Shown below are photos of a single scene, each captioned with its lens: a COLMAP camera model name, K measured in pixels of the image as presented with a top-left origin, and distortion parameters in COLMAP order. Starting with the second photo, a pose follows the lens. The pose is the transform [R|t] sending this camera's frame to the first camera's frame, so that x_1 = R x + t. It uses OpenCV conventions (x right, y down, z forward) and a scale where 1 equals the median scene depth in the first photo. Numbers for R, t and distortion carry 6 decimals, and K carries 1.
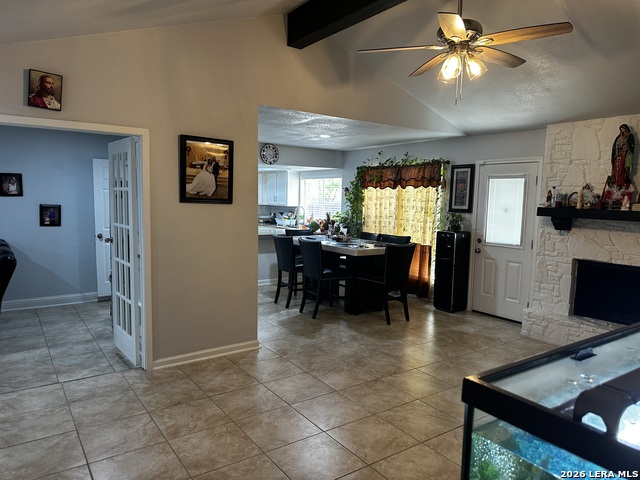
lens RADIAL K [[450.9, 0, 320.2], [0, 450.9, 248.7], [0, 0, 1]] dist [0.082080, -0.105153]
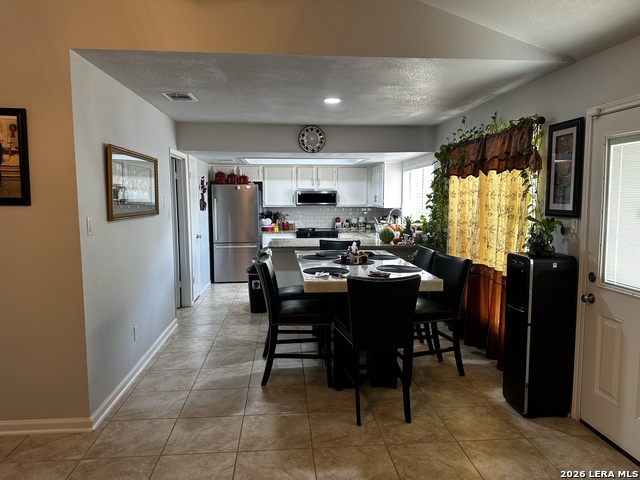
lens RADIAL K [[456.1, 0, 320.0], [0, 456.1, 240.0], [0, 0, 1]] dist [0.084792, -0.103818]
pose [[0.864293, 0.024350, -0.502398, 0.424130], [-0.036911, 0.999205, -0.015070, -0.047149], [0.501632, 0.031569, 0.864505, 0.540742]]
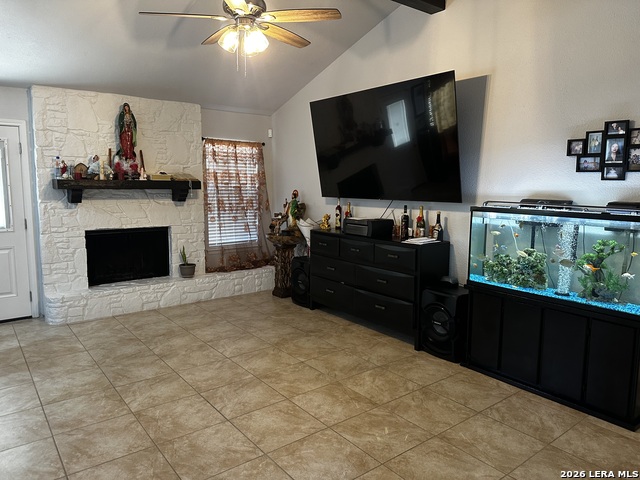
lens RADIAL K [[452.0, 0, 318.8], [0, 452.0, 241.4], [0, 0, 1]] dist [0.077599, -0.099284]
pose [[-0.042942, -0.158360, 0.986447, -0.456875], [0.108606, 0.980767, 0.162176, -0.062517], [-0.993157, 0.114098, -0.024917, 0.530443]]
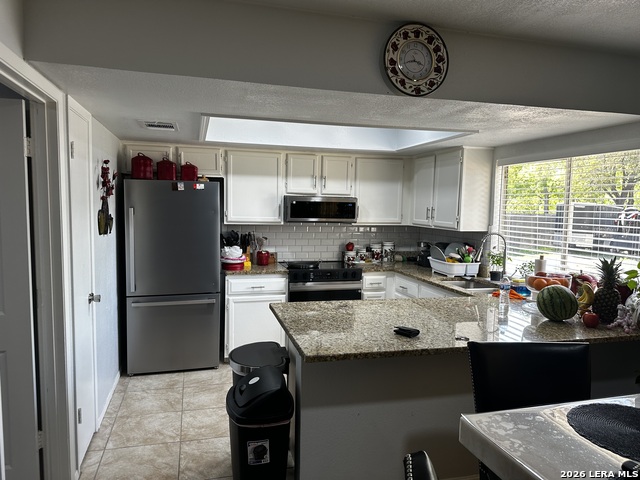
lens RADIAL K [[452.0, 0, 318.8], [0, 452.0, 241.4], [0, 0, 1]] dist [0.077599, -0.099284]
pose [[0.943919, 0.022232, -0.329428, -0.108798], [-0.035394, 0.998795, -0.034009, -0.125198], [0.328275, 0.043761, 0.943568, 1.075511]]
